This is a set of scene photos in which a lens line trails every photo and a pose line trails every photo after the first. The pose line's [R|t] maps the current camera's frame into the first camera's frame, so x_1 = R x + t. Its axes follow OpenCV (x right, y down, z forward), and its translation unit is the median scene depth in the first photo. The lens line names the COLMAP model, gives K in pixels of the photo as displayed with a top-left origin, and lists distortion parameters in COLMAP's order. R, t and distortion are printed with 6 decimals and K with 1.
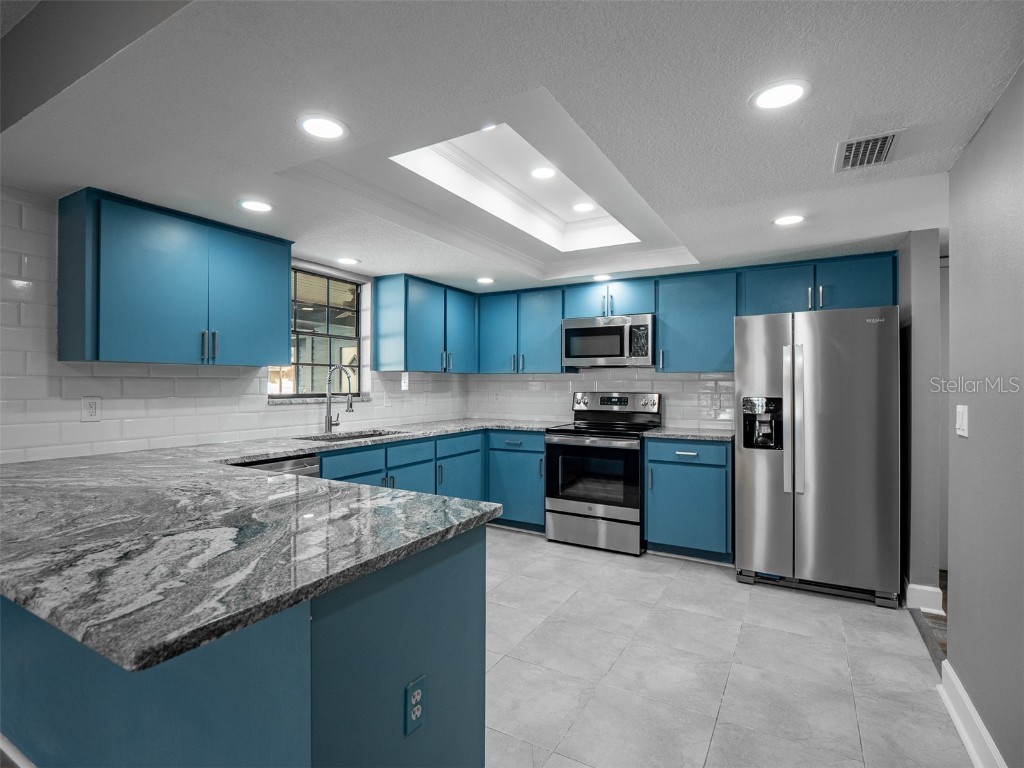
lens RADIAL K [[515.6, 0, 500.0], [0, 515.6, 384.0], [0, 0, 1]] dist [-0.013272, 0.000009]
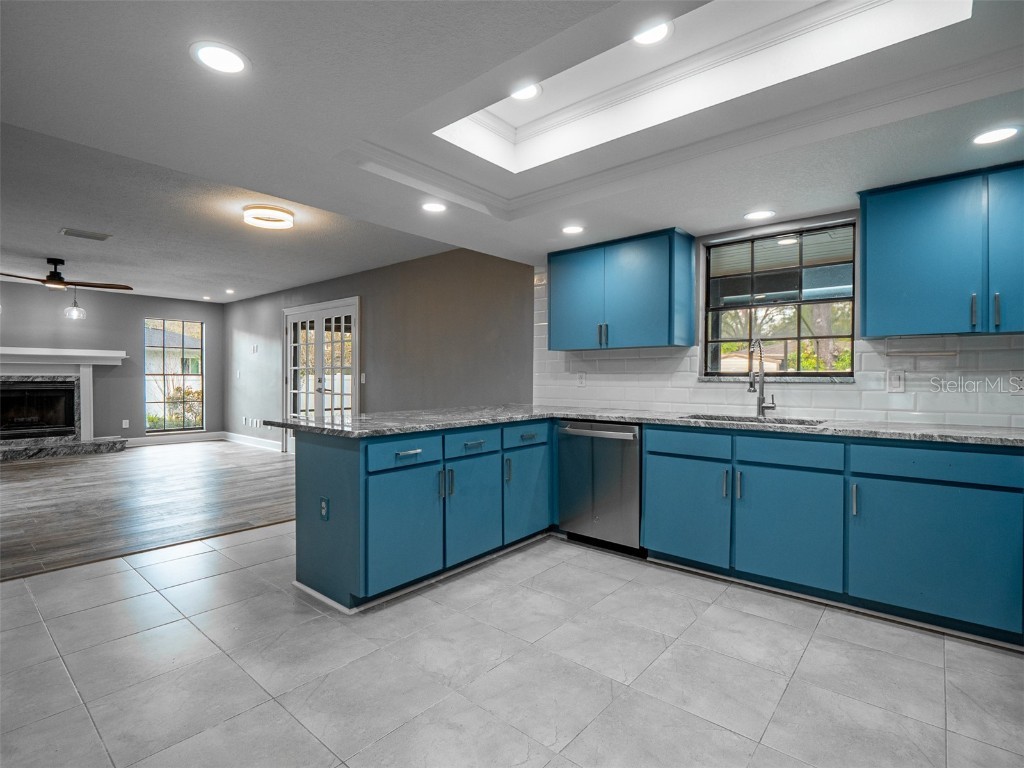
lens RADIAL K [[504.8, 0, 512.0], [0, 504.8, 384.0], [0, 0, 1]] dist [-0.001527, -0.001122]
pose [[-0.175302, 0.014830, -0.984403, 0.605309], [-0.003191, 0.999873, 0.015631, 0.027409], [0.984510, 0.005881, -0.175232, 0.739959]]
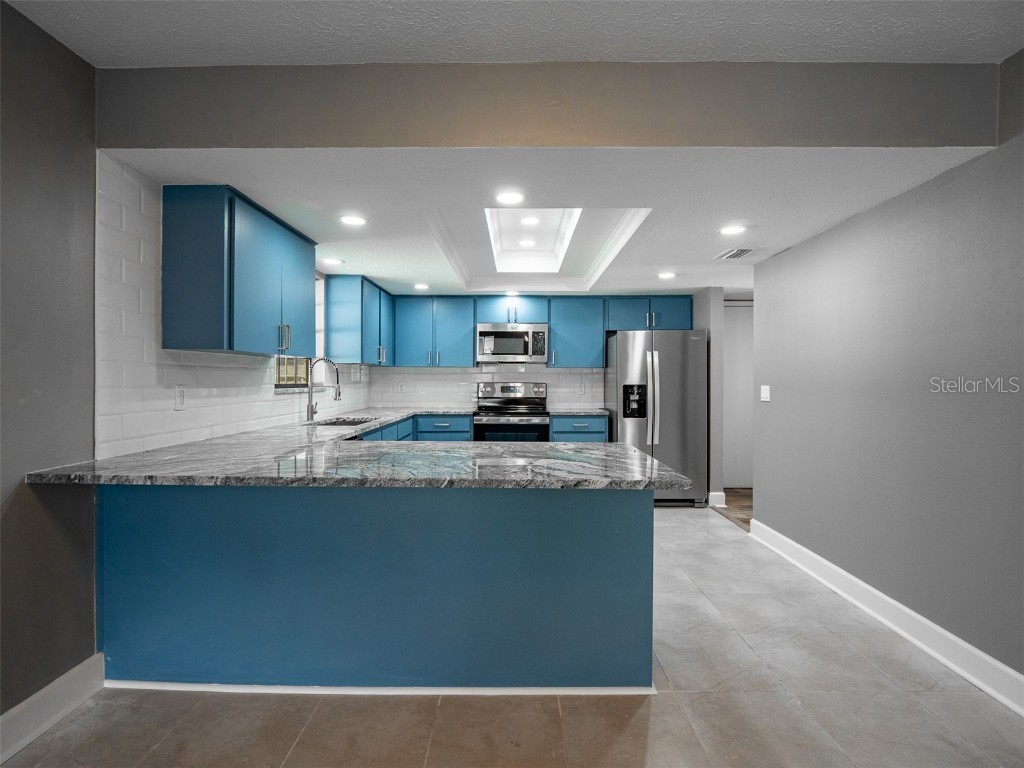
lens RADIAL K [[517.3, 0, 510.4], [0, 517.3, 380.9], [0, 0, 1]] dist [-0.012369, -0.002170]
pose [[0.866413, -0.001262, 0.499327, -0.515730], [-0.000746, 0.999992, 0.003821, 0.008553], [-0.499328, -0.003683, 0.866405, -0.133751]]
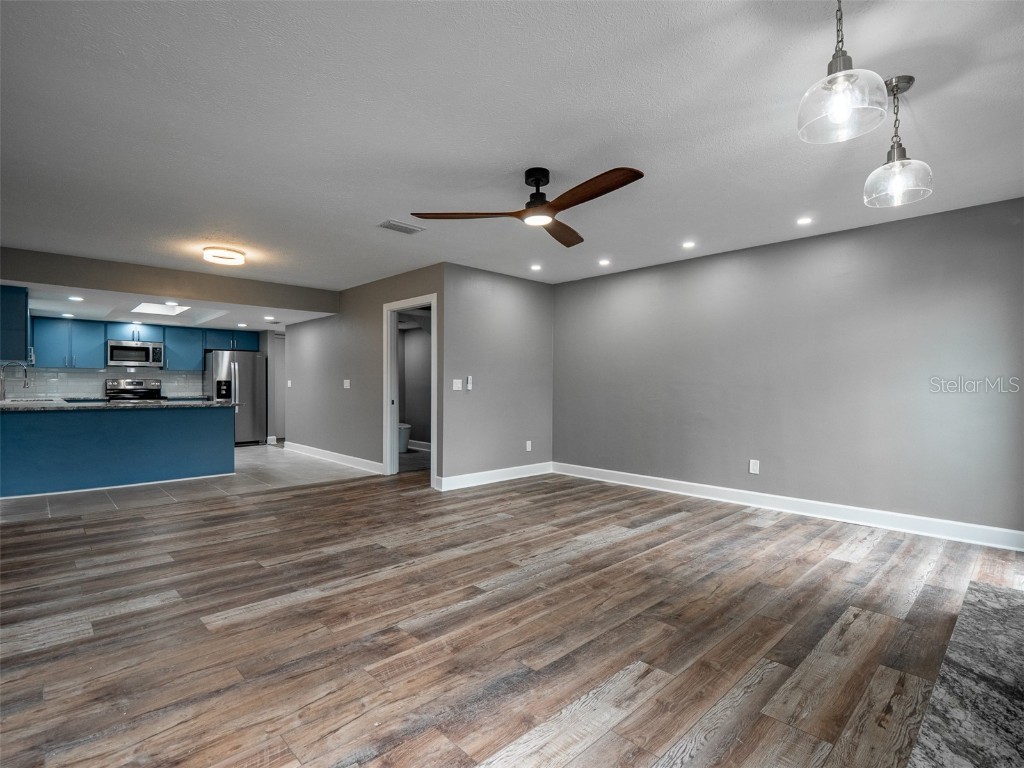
lens RADIAL K [[504.8, 0, 512.0], [0, 504.8, 384.0], [0, 0, 1]] dist [-0.001527, -0.001122]
pose [[0.273438, -0.001047, 0.961889, -1.507603], [-0.003705, 0.999991, 0.002142, 0.030285], [-0.961883, -0.004149, 0.273431, -1.114992]]
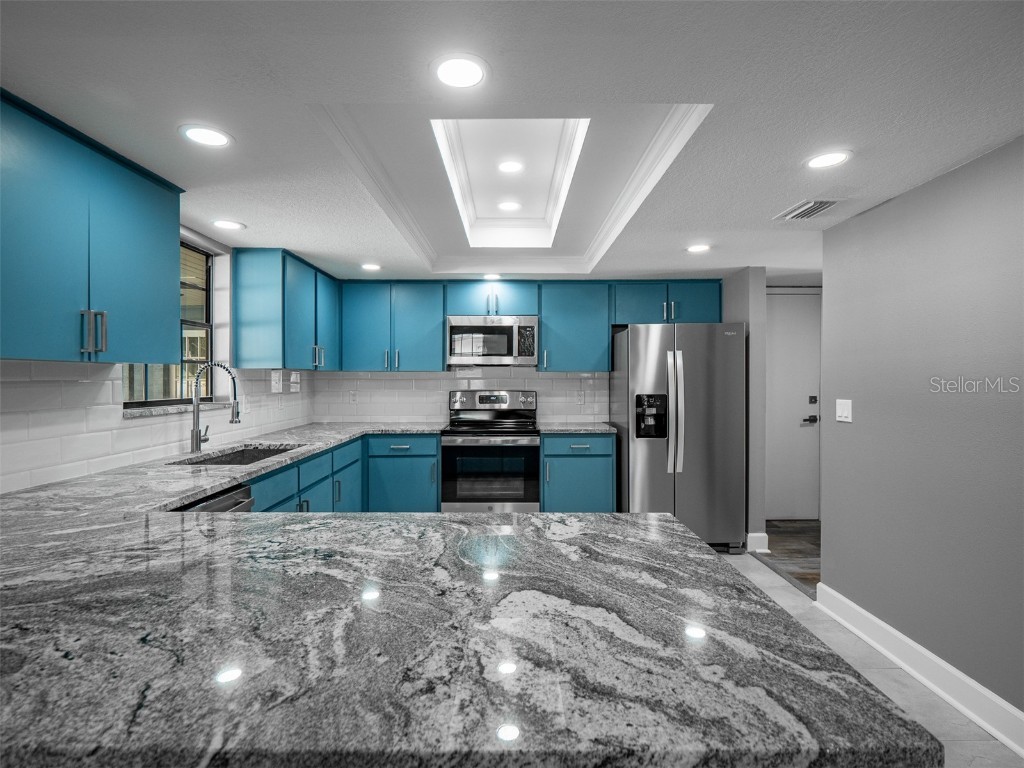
lens RADIAL K [[522.3, 0, 511.1], [0, 522.3, 381.9], [0, 0, 1]] dist [-0.010944, -0.001420]
pose [[0.858747, -0.006868, 0.512354, -0.332188], [0.002760, 0.999958, 0.008779, -0.012380], [-0.512393, -0.006124, 0.858730, 0.126090]]
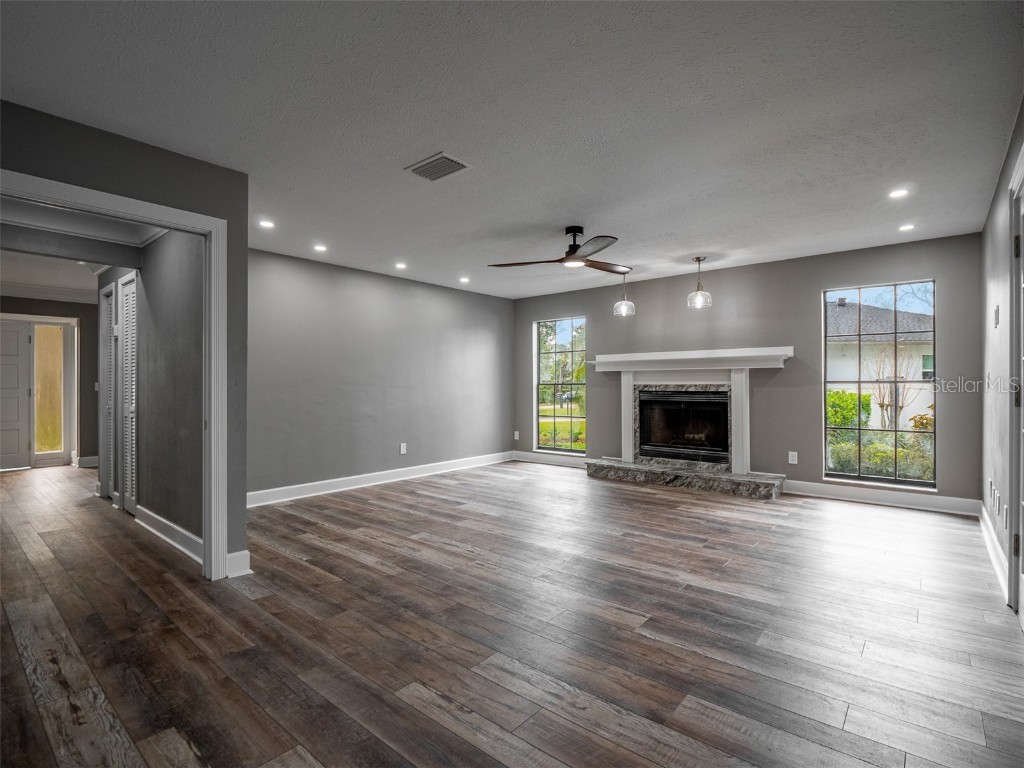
lens RADIAL K [[504.8, 0, 512.0], [0, 504.8, 384.0], [0, 0, 1]] dist [-0.001527, -0.001122]
pose [[-0.984863, 0.001880, 0.173322, -0.718896], [0.001609, 0.999997, -0.001707, 0.032076], [-0.173324, -0.001402, -0.984864, 0.250487]]
